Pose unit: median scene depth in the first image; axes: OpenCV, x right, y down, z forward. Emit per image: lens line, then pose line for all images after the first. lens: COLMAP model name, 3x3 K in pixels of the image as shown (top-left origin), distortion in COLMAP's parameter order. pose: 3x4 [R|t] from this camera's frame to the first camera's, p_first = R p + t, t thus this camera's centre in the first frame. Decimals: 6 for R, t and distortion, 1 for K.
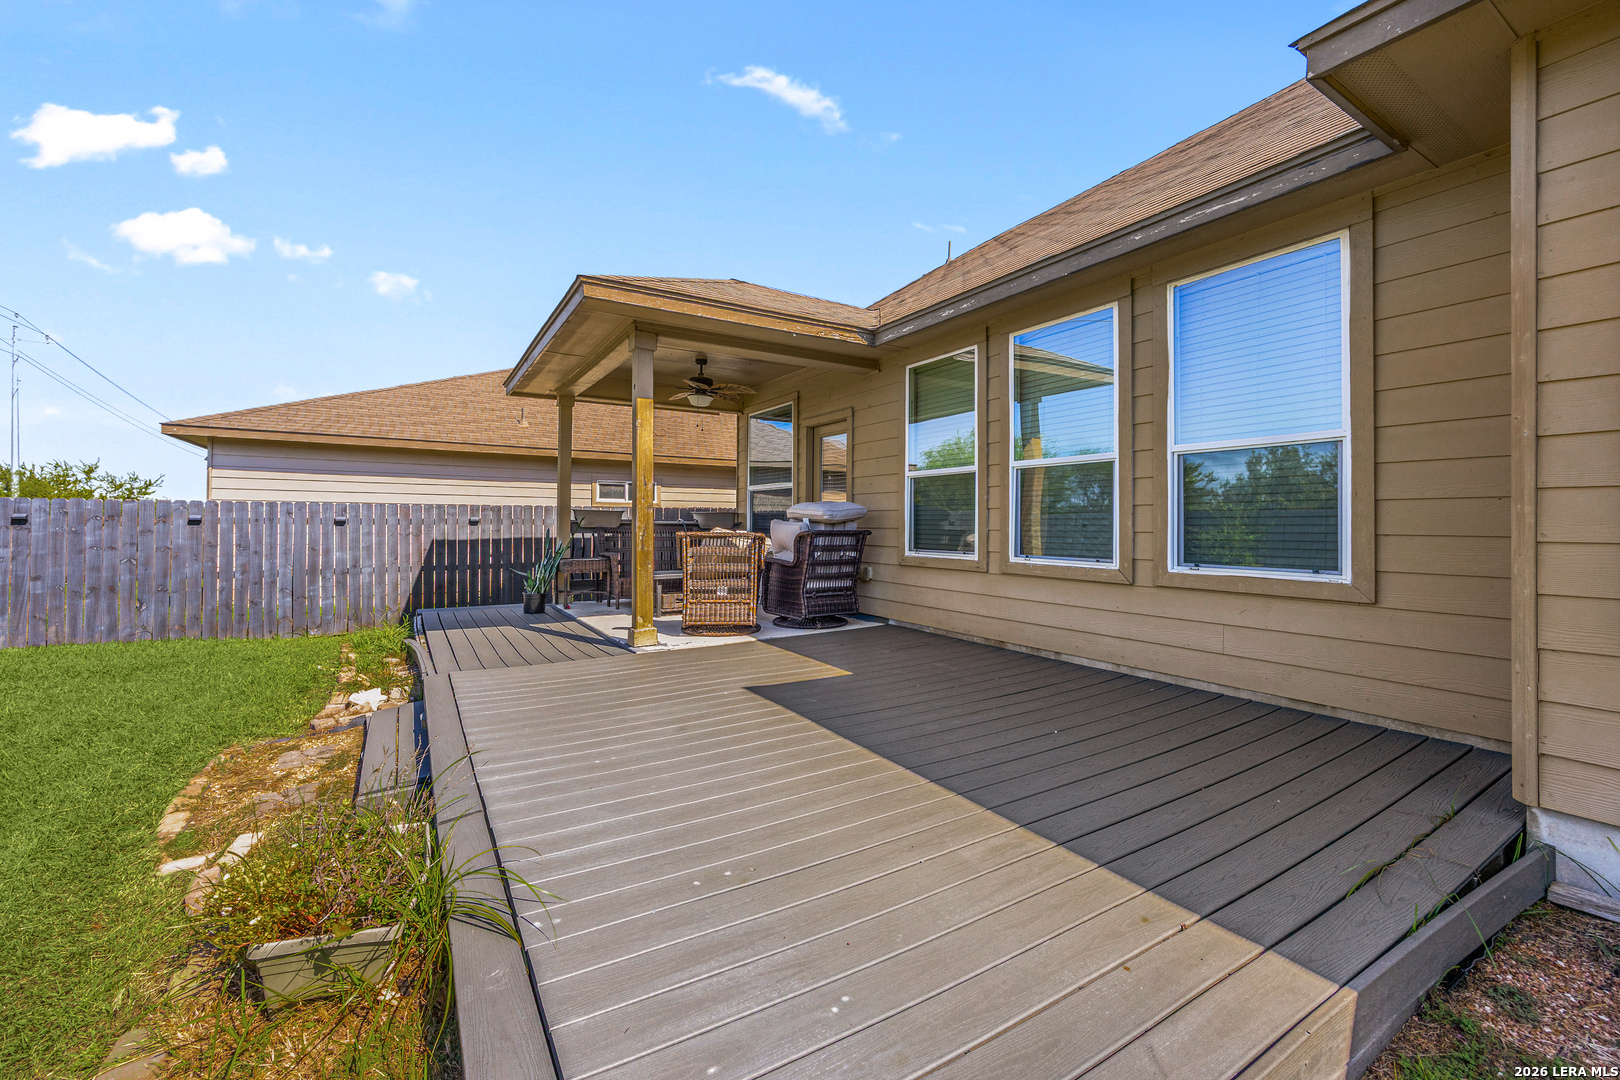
lens RADIAL K [[670.9, 0, 818.4], [0, 670.9, 510.7], [0, 0, 1]] dist [-0.000024, 0.000198]
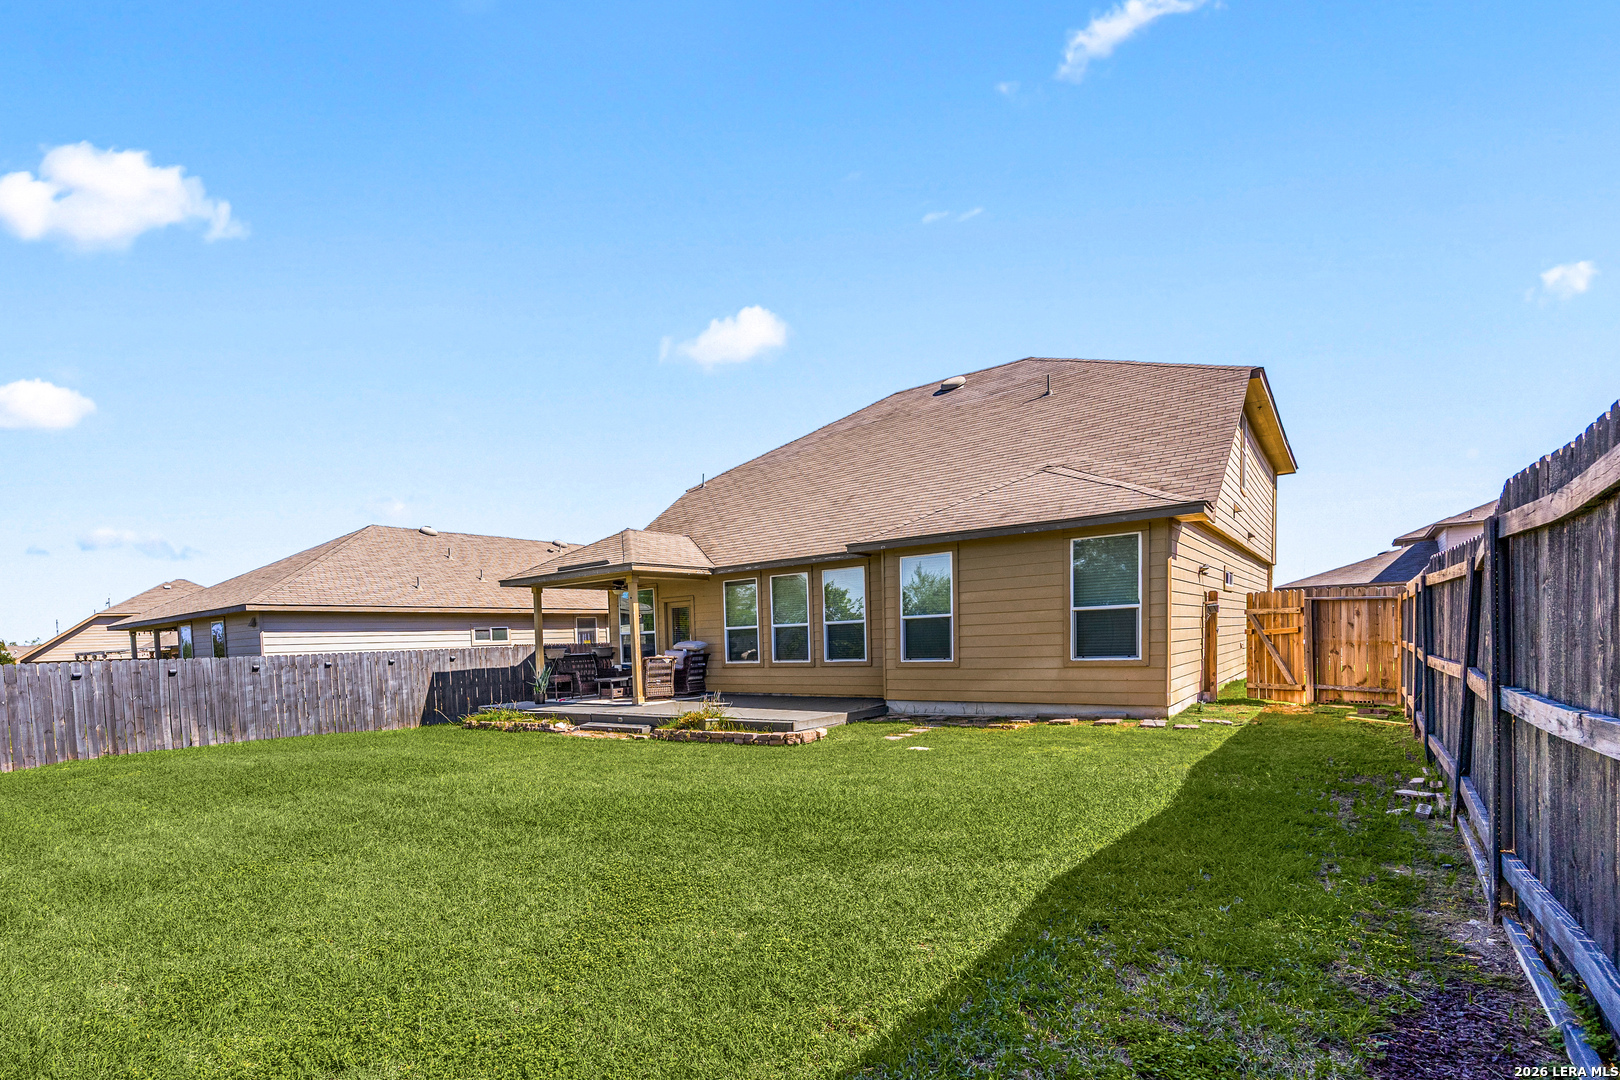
lens RADIAL K [[670.9, 0, 818.4], [0, 670.9, 510.7], [0, 0, 1]] dist [-0.000024, 0.000198]
pose [[0.894964, 0.047916, 0.443557, -0.630341], [0.029456, 0.985700, -0.165914, -0.059711], [-0.445164, 0.161553, 0.880755, -1.263143]]
